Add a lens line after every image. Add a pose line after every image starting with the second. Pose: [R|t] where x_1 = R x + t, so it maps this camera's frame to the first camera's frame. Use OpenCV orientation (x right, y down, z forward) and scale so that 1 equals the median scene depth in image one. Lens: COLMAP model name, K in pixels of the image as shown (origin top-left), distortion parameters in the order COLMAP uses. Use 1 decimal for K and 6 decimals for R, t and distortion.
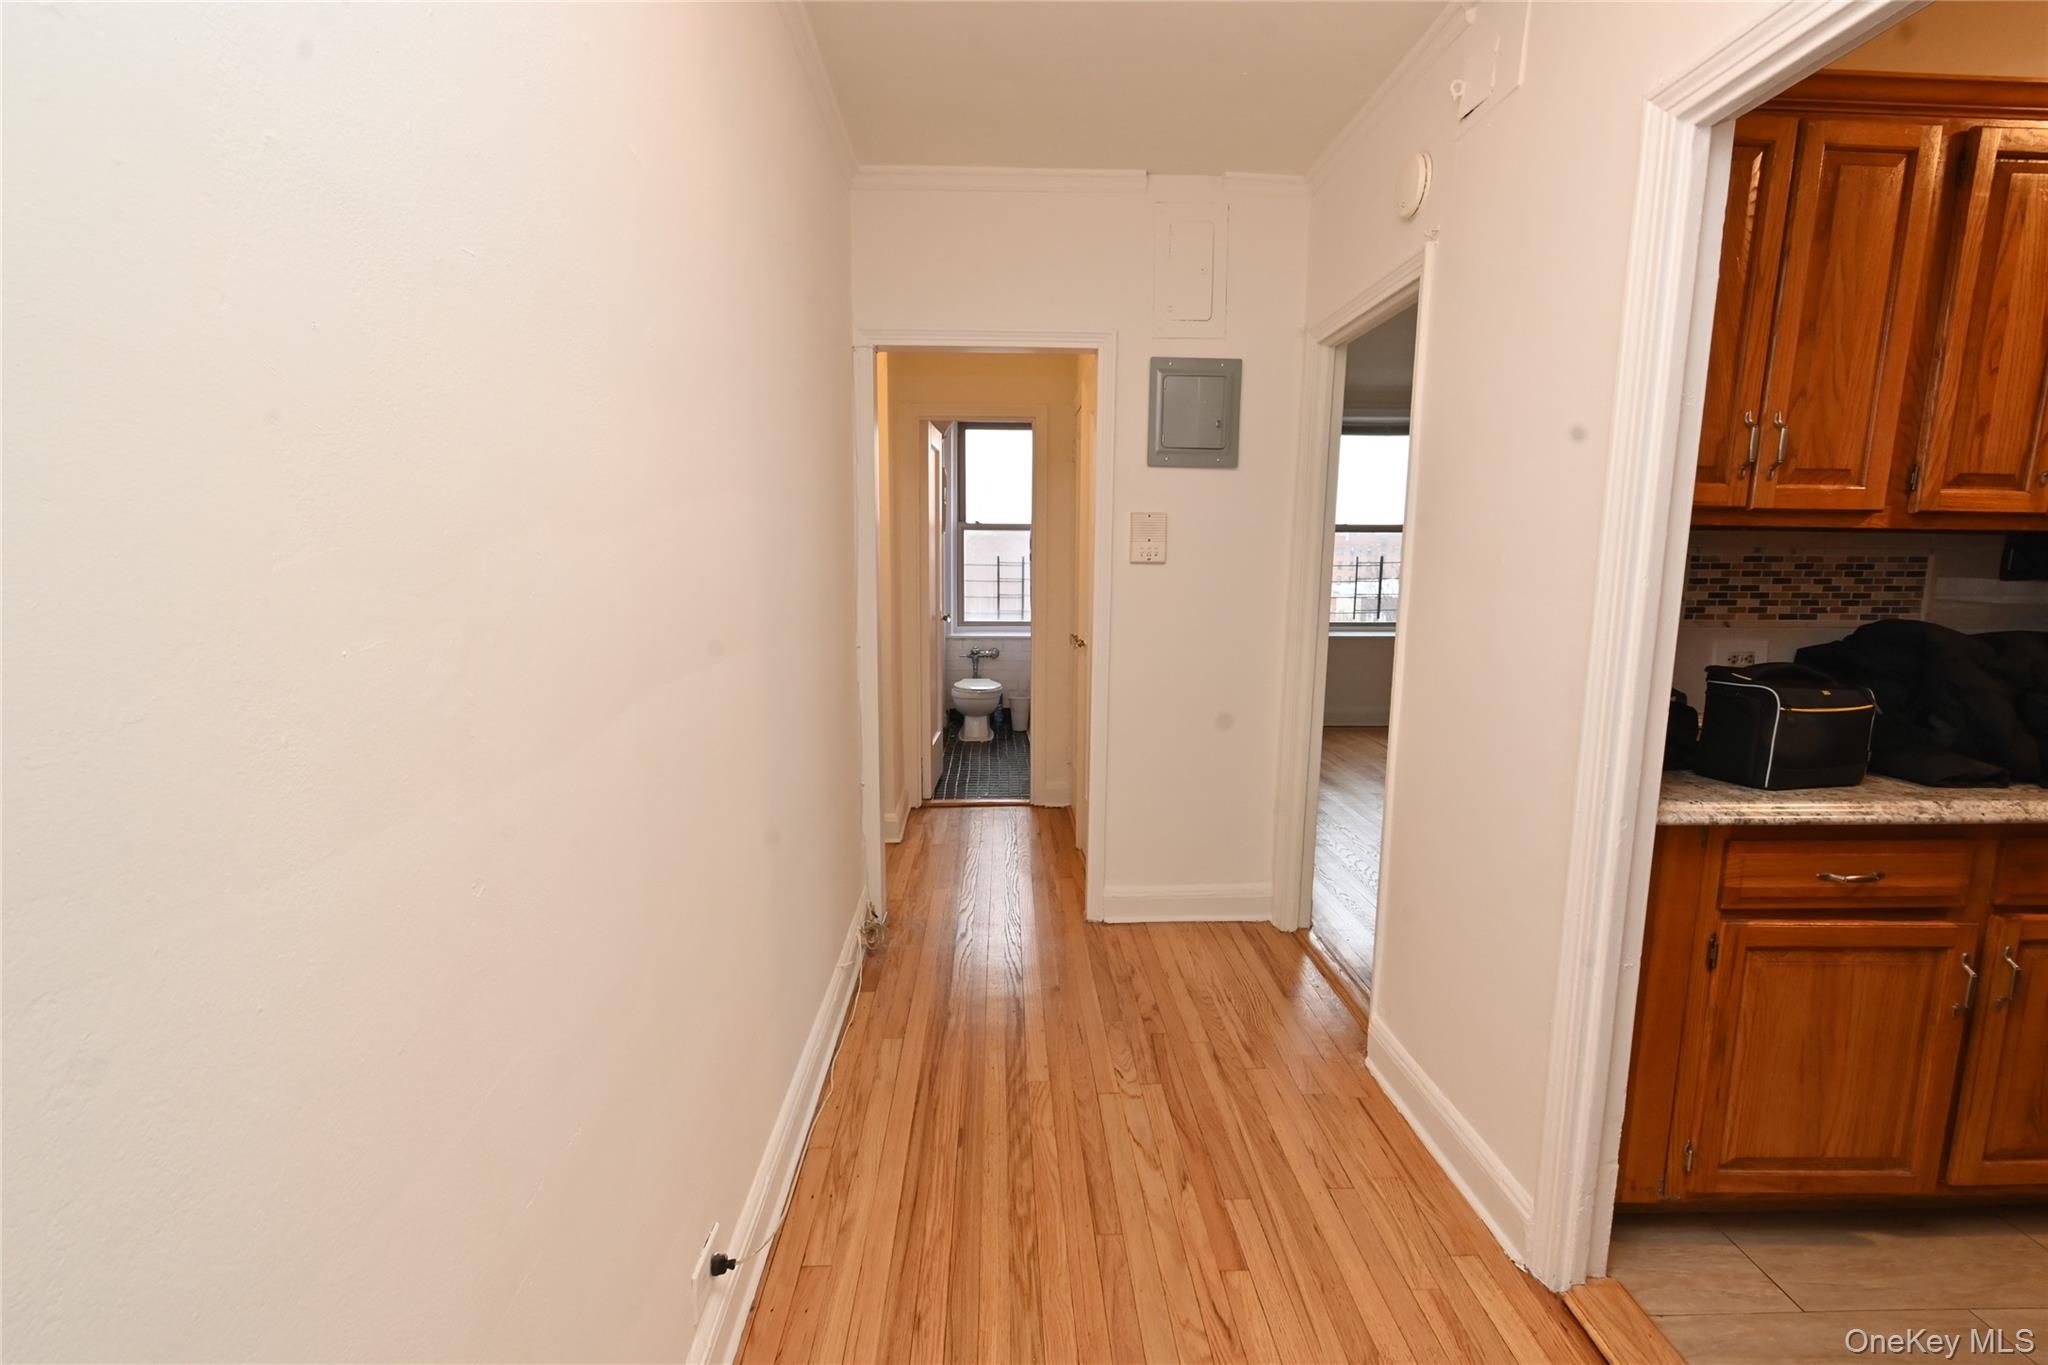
lens RADIAL K [[901.7, 0, 1031.6], [0, 901.7, 690.6], [0, 0, 1]] dist [0.003261, -0.002418]
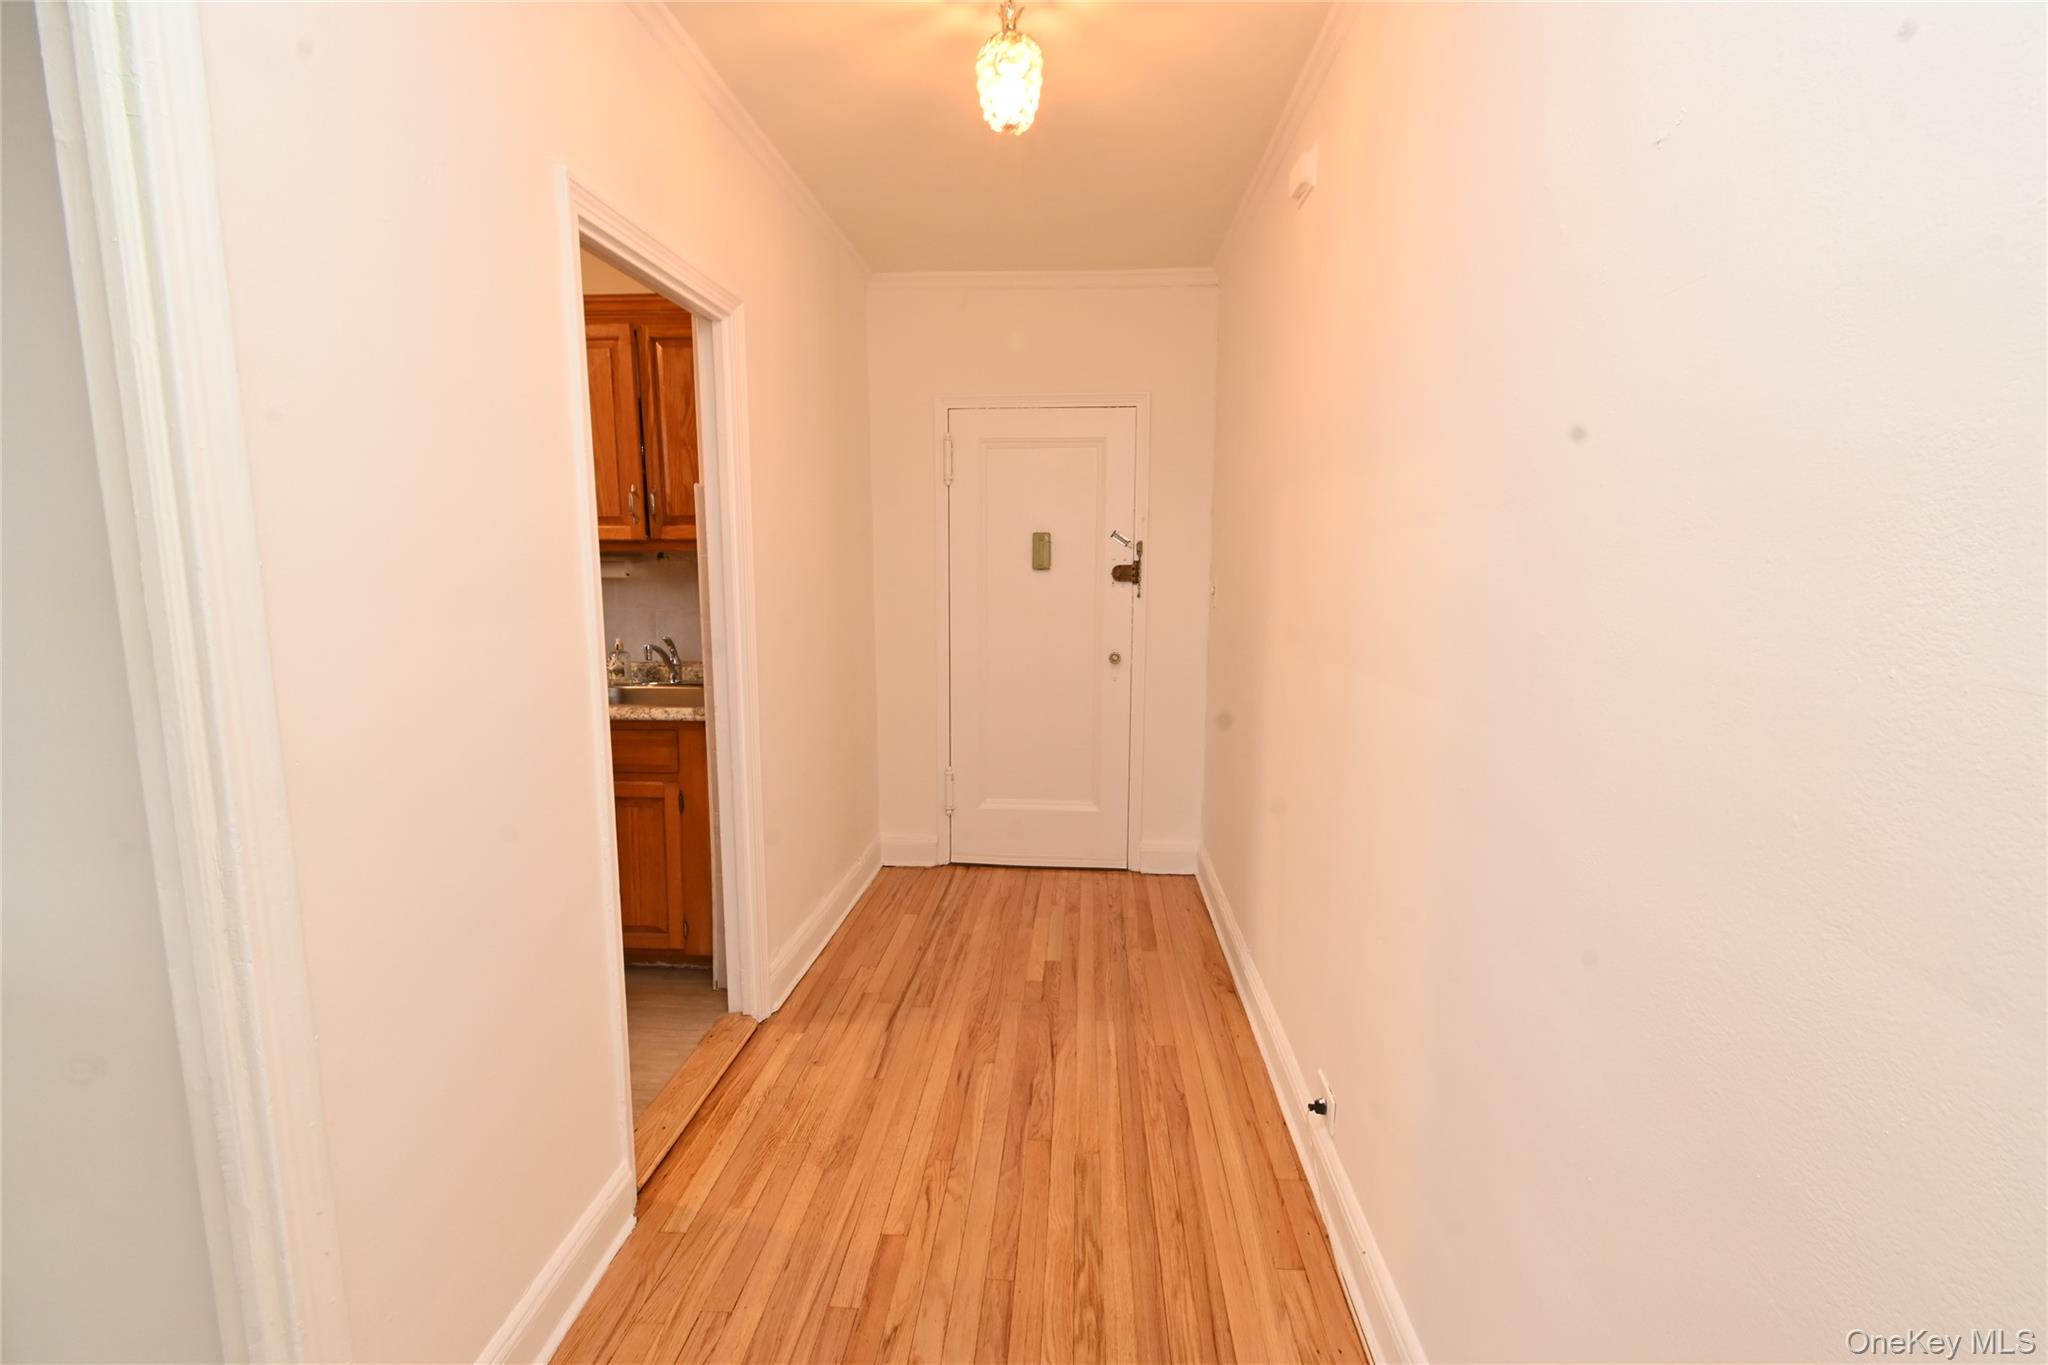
lens RADIAL K [[901.7, 0, 1028.3], [0, 901.7, 678.7], [0, 0, 1]] dist [0.003261, -0.002418]
pose [[-0.995280, -0.025940, 0.093518, -0.018918], [0.001267, 0.960063, 0.279782, -0.291852], [-0.097041, 0.278579, -0.955498, 1.779017]]
